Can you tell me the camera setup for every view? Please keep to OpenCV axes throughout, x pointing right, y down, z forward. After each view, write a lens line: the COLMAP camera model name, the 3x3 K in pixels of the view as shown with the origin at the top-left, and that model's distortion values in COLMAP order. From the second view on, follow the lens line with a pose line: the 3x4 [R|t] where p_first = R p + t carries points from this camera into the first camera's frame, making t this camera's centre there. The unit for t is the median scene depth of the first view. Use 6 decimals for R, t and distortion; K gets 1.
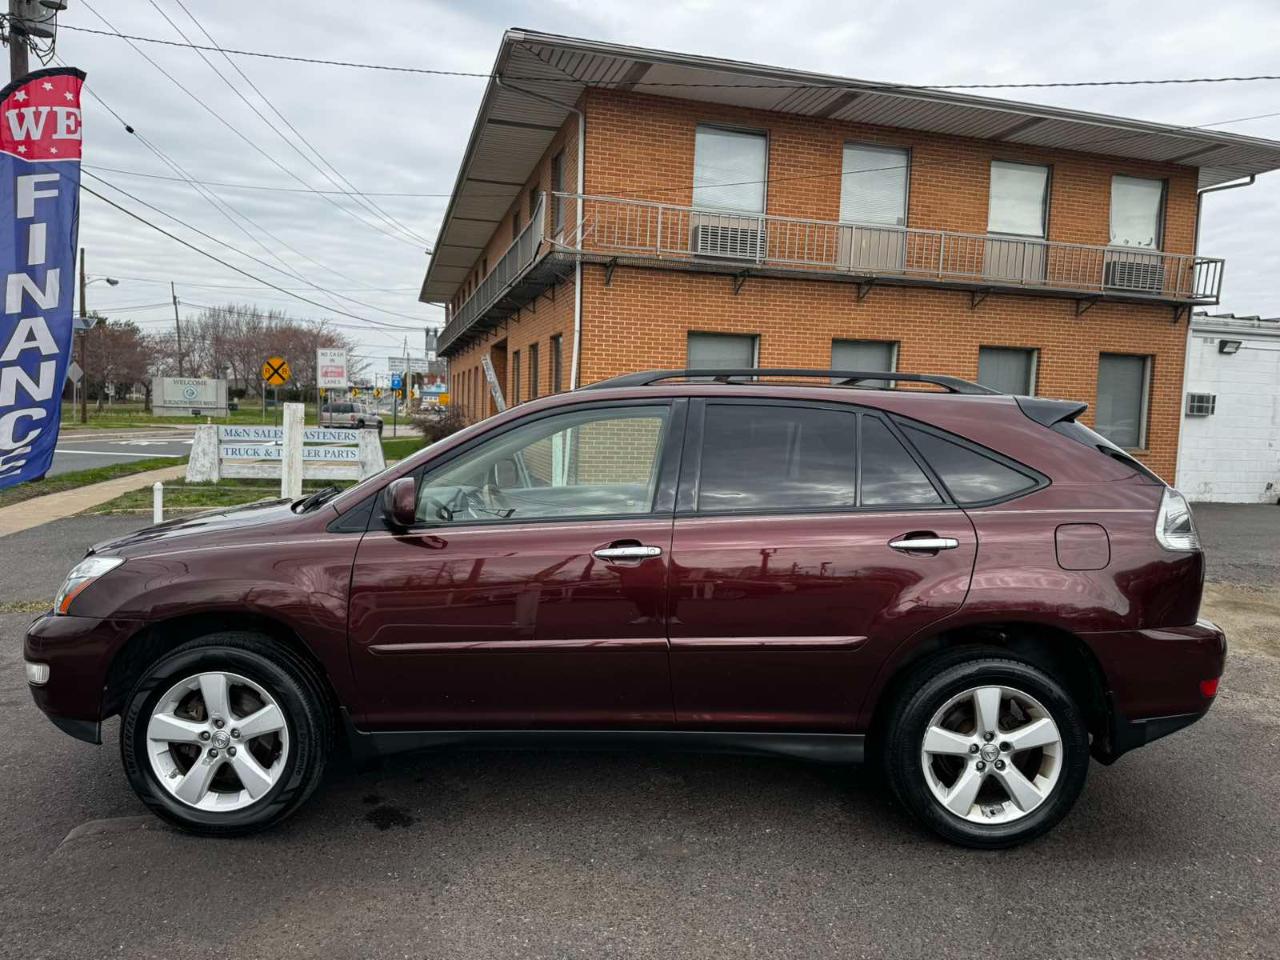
lens RADIAL K [[900.7, 0, 646.7], [0, 900.7, 480.0], [0, 0, 1]] dist [0.077652, -0.113387]
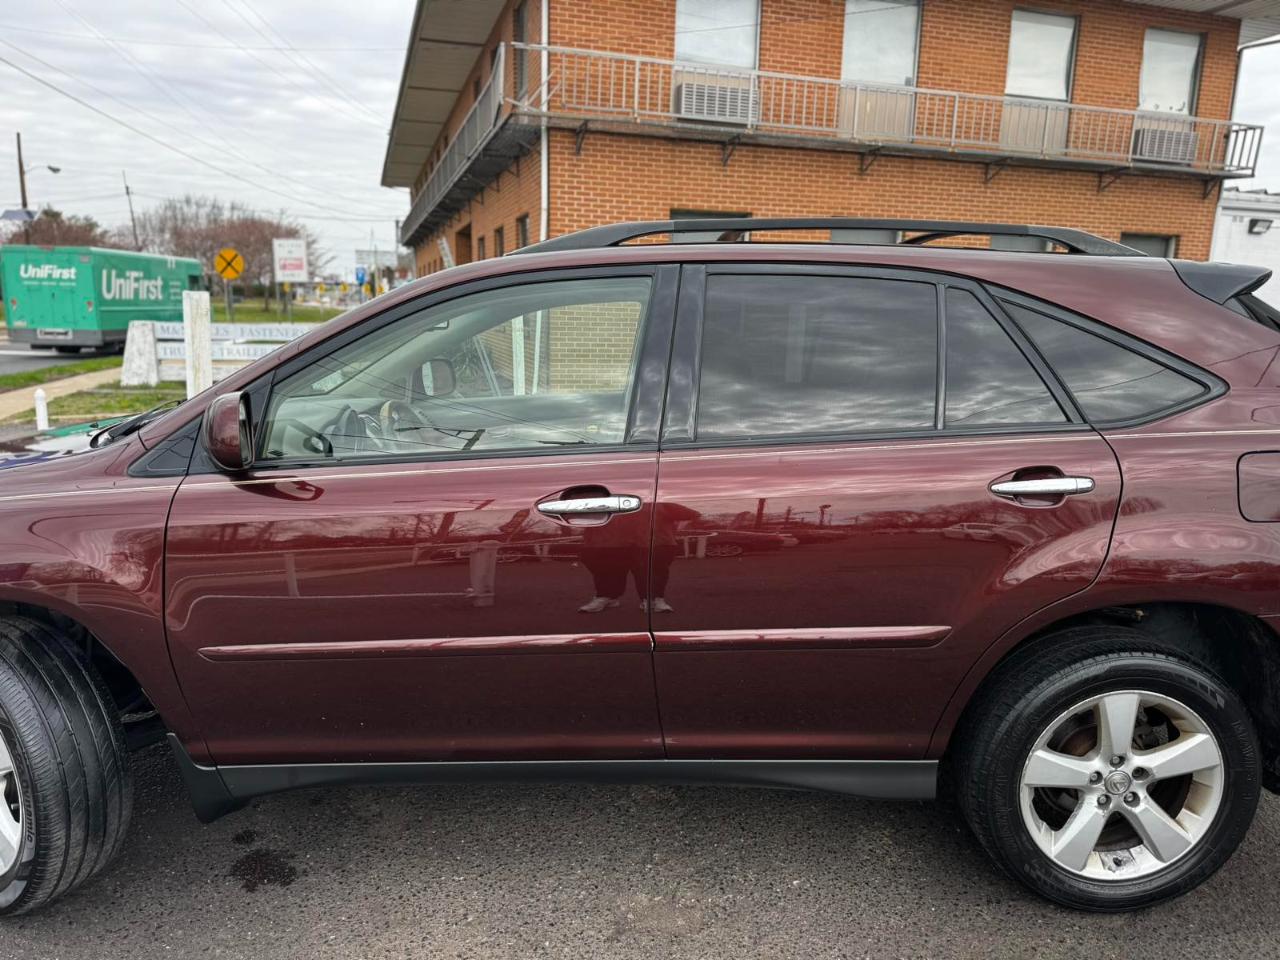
lens RADIAL K [[907.2, 0, 638.3], [0, 907.2, 486.0], [0, 0, 1]] dist [0.026739, -0.036393]
pose [[0.999878, -0.010653, 0.011435, 0.001237], [0.009206, 0.992740, 0.119925, -0.002415], [-0.012630, -0.119805, 0.992717, 0.077130]]
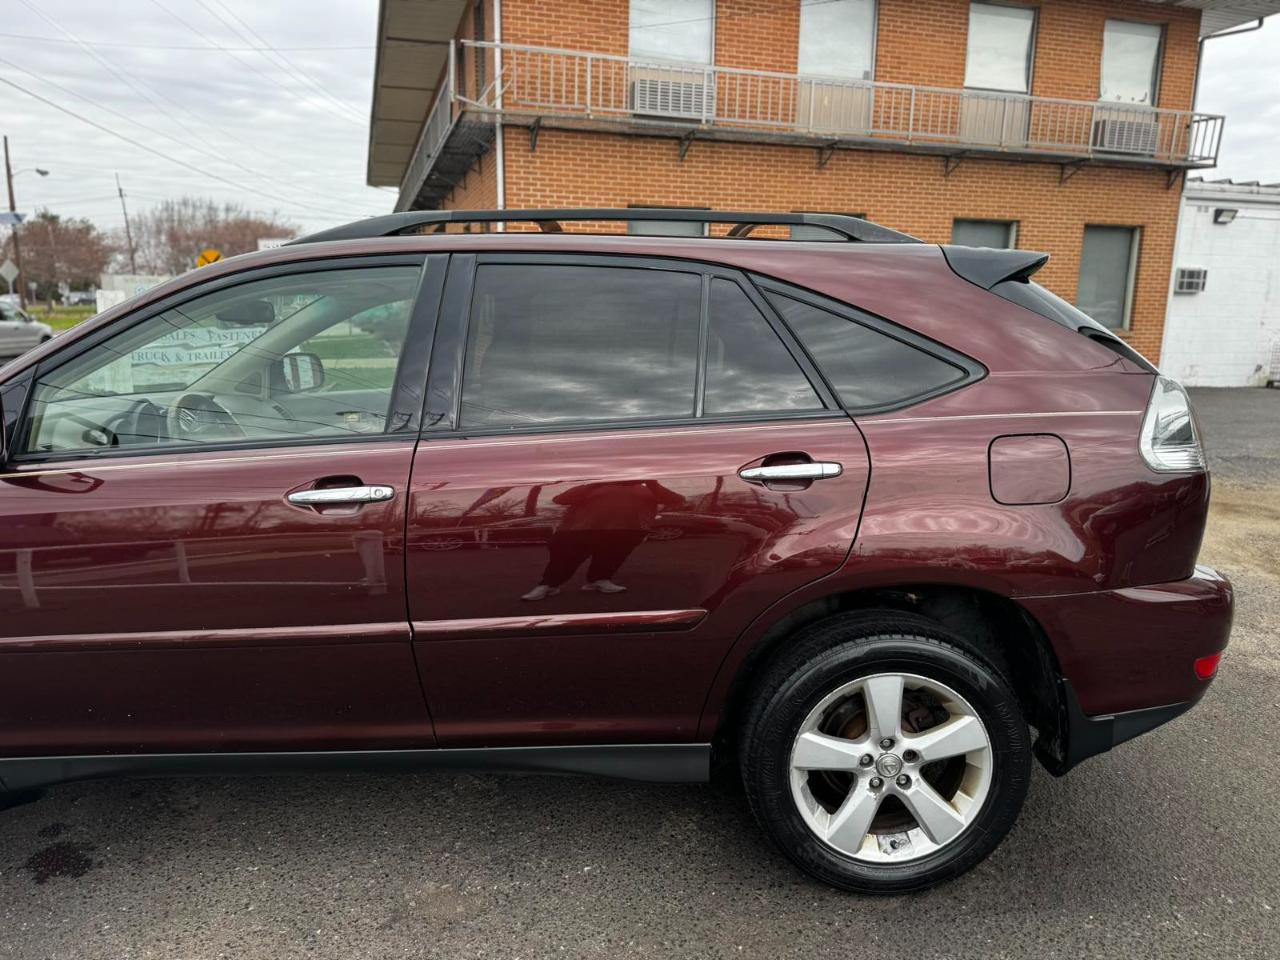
lens RADIAL K [[906.3, 0, 642.7], [0, 906.3, 482.1], [0, 0, 1]] dist [0.031347, -0.042183]
pose [[0.999703, -0.021027, 0.012357, 0.041123], [0.019410, 0.992712, 0.118941, -0.000492], [-0.014768, -0.118665, 0.992824, 0.075501]]
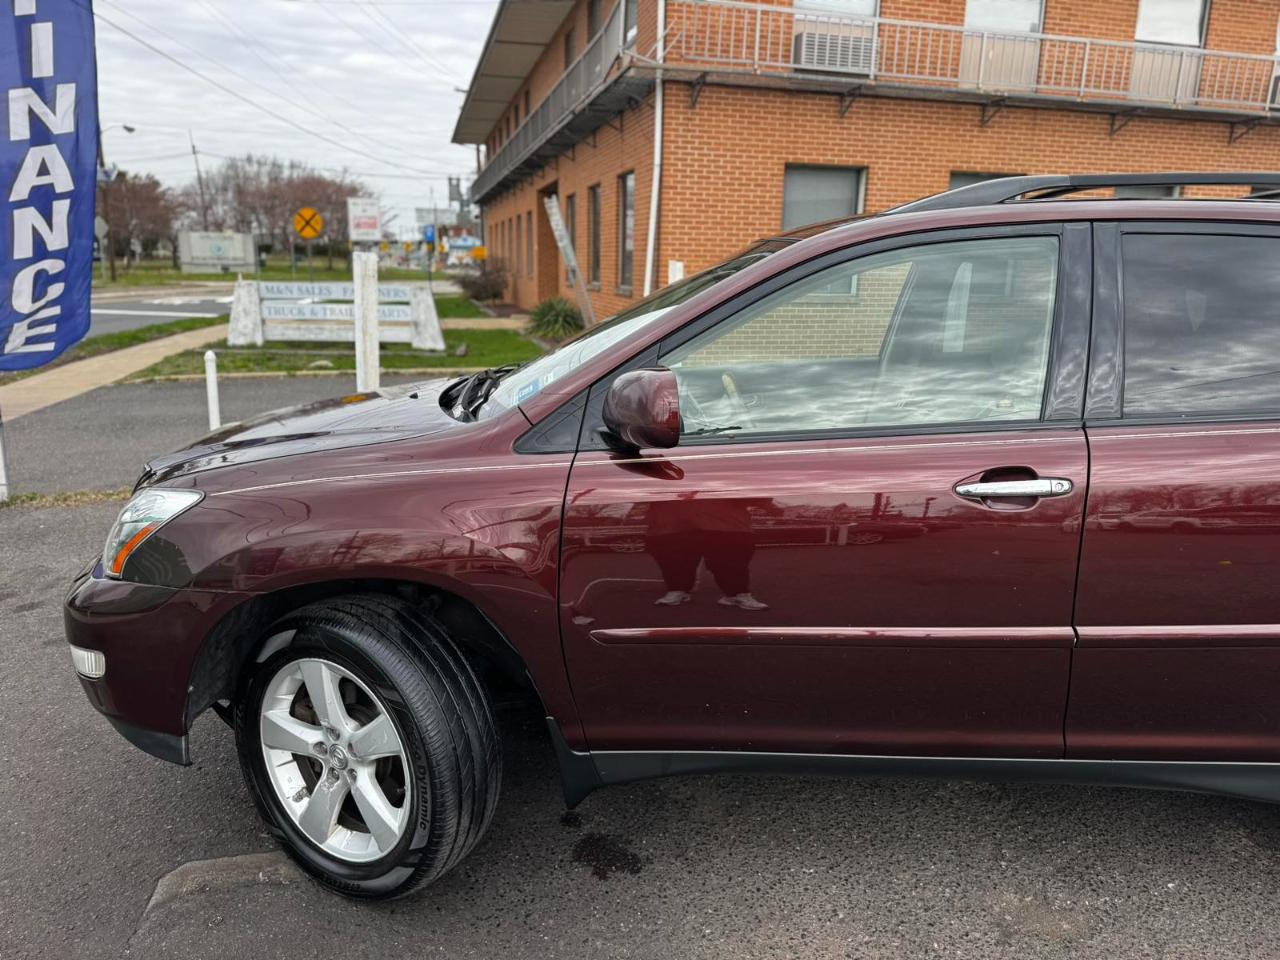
lens RADIAL K [[912.3, 0, 642.6], [0, 912.3, 478.5], [0, 0, 1]] dist [0.000406, -0.004617]
pose [[0.999309, -0.001518, -0.037149, -0.054333], [0.007280, 0.987817, 0.155451, -0.004740], [0.036460, -0.155614, 0.987145, 0.085879]]
